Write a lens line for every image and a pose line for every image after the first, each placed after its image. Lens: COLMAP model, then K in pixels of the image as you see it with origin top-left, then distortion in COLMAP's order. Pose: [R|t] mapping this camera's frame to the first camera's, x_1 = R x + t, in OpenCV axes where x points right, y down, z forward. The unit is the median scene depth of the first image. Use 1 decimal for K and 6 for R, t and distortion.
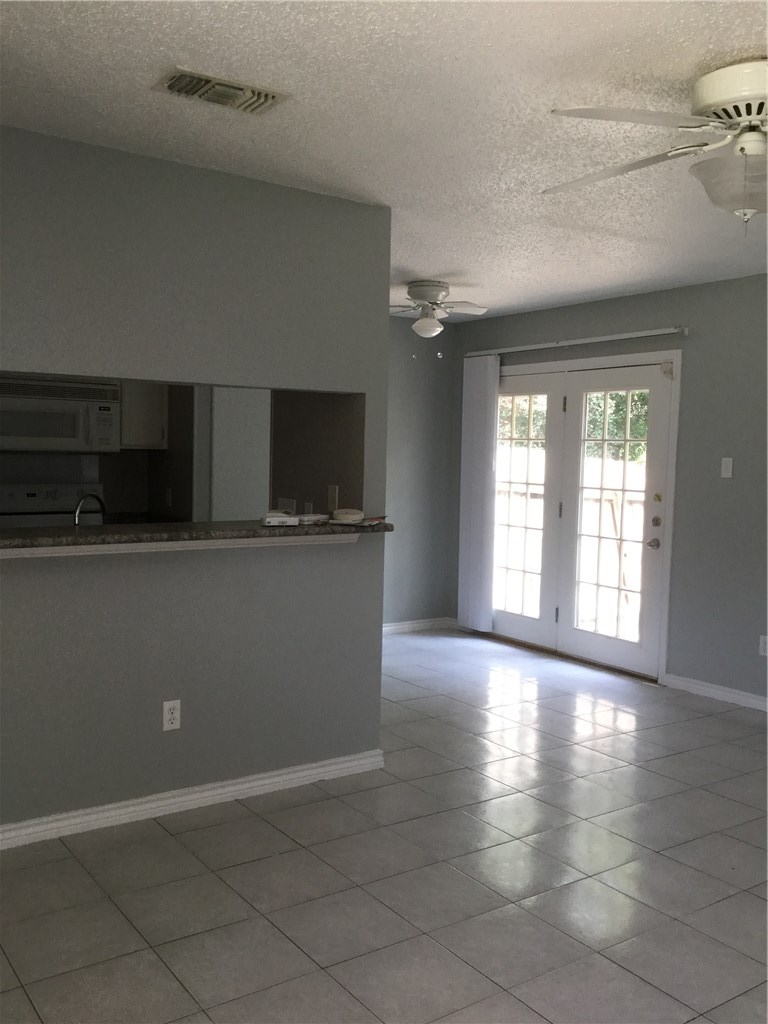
lens RADIAL K [[942.8, 0, 384.0], [0, 942.8, 512.0], [0, 0, 1]] dist [0.085126, -0.211185]
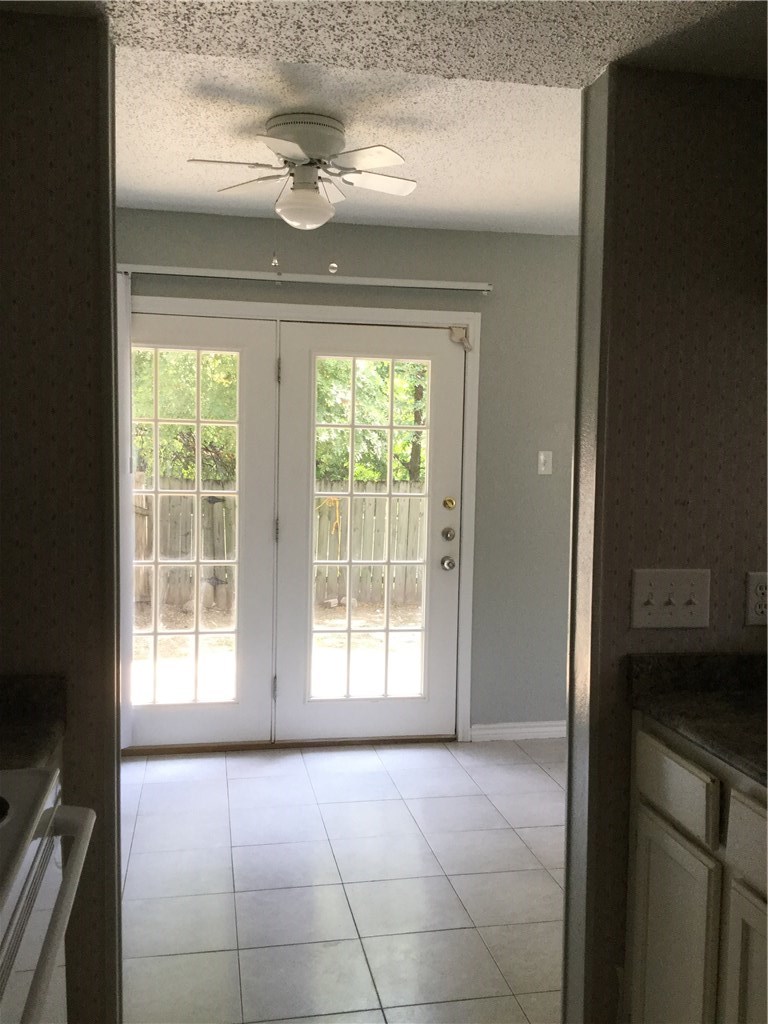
lens RADIAL K [[942.8, 0, 384.0], [0, 942.8, 512.0], [0, 0, 1]] dist [0.085126, -0.211185]
pose [[0.403593, -0.076400, 0.911743, -0.420512], [0.047643, 0.996911, 0.062446, -0.056915], [-0.913697, 0.018236, 0.405986, 0.720427]]
